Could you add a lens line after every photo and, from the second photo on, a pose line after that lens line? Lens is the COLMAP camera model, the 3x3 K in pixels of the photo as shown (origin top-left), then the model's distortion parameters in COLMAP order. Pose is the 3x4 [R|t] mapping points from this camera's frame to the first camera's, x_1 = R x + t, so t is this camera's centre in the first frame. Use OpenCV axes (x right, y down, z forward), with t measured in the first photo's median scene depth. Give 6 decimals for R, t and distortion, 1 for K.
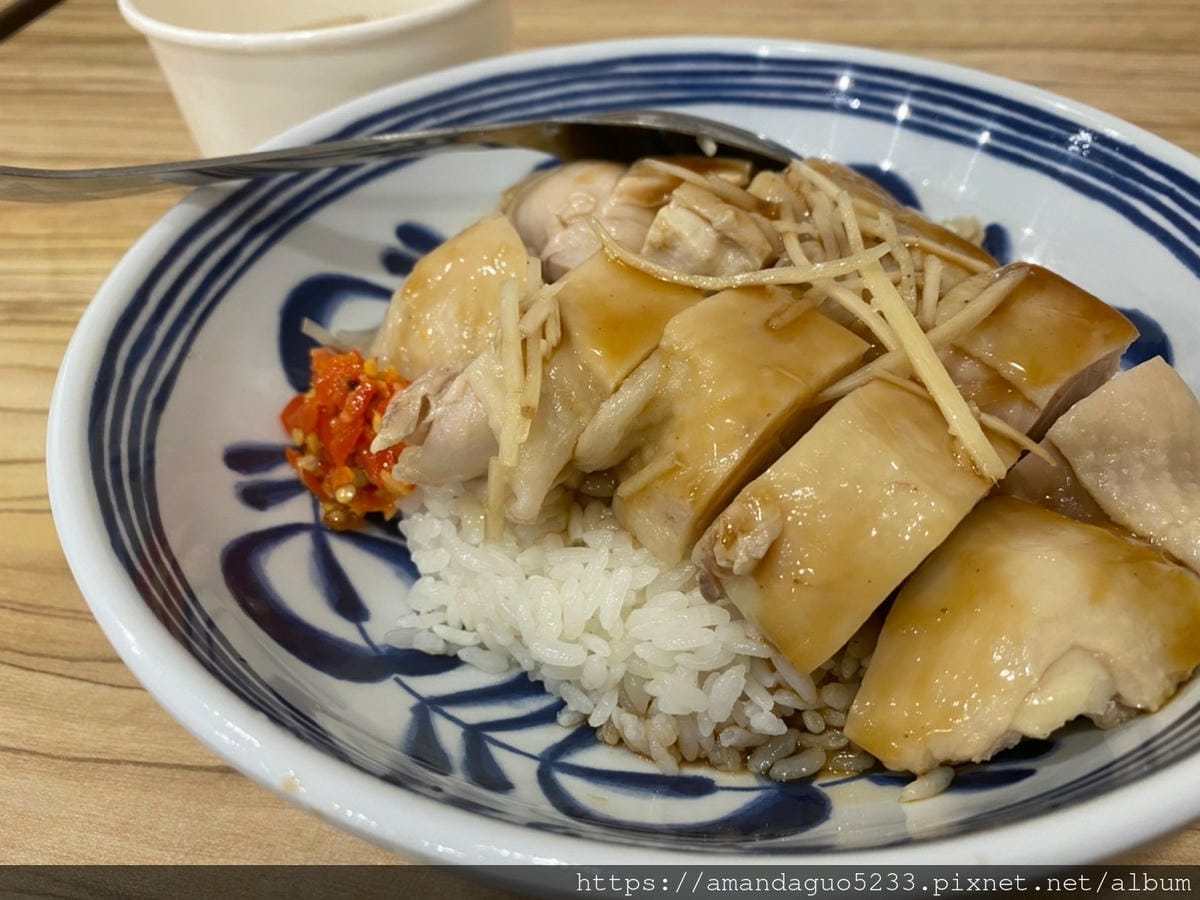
lens RADIAL K [[953.2, 0, 593.6], [0, 953.2, 447.1], [0, 0, 1]] dist [-0.003656, -0.008852]
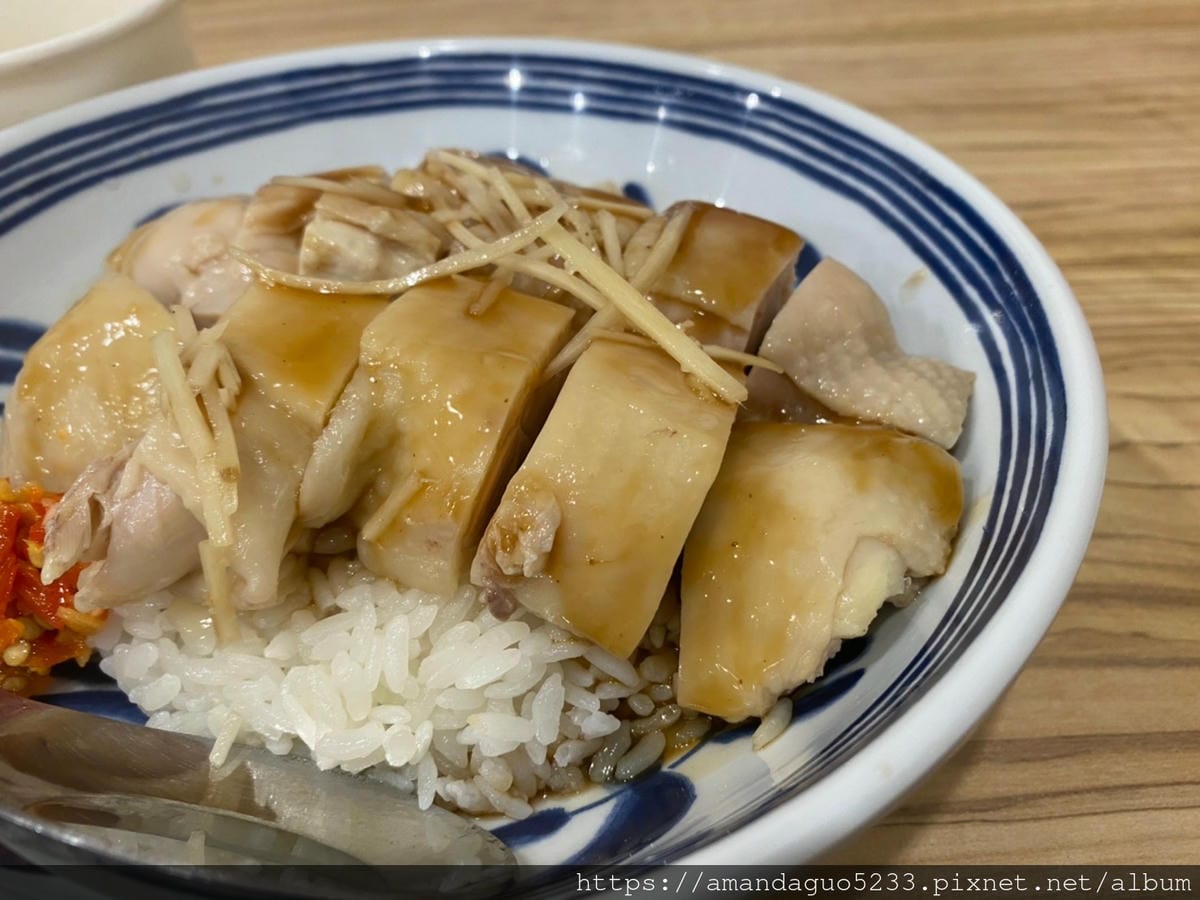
lens RADIAL K [[939.5, 0, 577.8], [0, 939.5, 464.4], [0, 0, 1]] dist [0.050757, -0.139966]
pose [[0.904340, -0.281663, 0.320678, -0.054143], [0.290593, 0.956622, 0.020736, 0.023147], [-0.312608, 0.074434, 0.946961, 0.118950]]
